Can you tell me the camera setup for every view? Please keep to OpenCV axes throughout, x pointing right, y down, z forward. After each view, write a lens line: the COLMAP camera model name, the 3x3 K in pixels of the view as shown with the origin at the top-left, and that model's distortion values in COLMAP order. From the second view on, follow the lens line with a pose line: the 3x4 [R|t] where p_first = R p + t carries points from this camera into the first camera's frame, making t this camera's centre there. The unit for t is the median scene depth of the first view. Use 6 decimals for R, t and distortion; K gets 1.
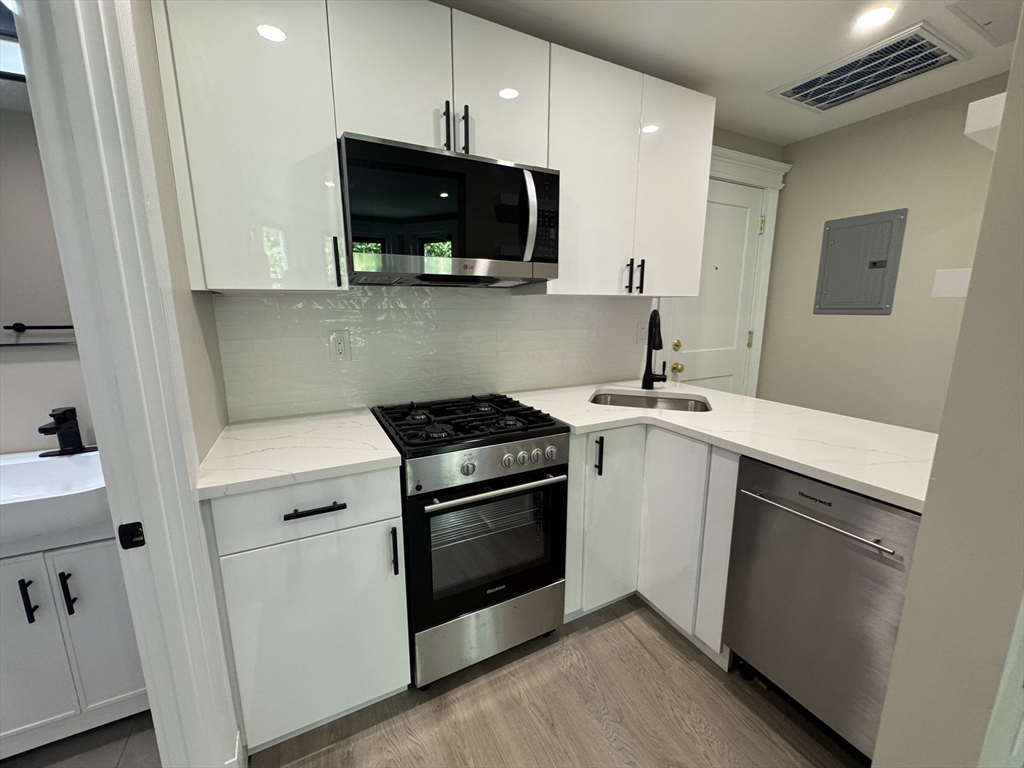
lens RADIAL K [[407.3, 0, 512.0], [0, 407.3, 384.0], [0, 0, 1]] dist [-0.001822, -0.000230]
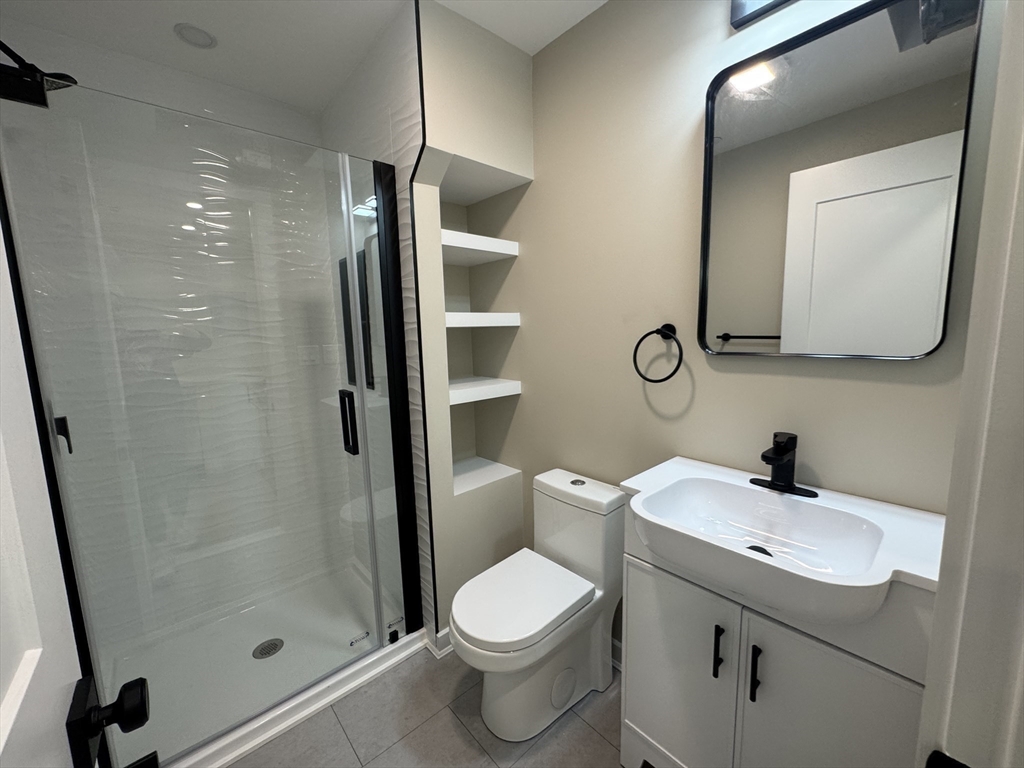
lens RADIAL K [[407.3, 0, 512.0], [0, 407.3, 384.0], [0, 0, 1]] dist [-0.001822, -0.000230]
pose [[0.261403, 0.124638, -0.957149, -0.504727], [-0.157569, 0.983836, 0.085080, -0.024123], [0.952282, 0.128577, 0.276817, 0.251198]]
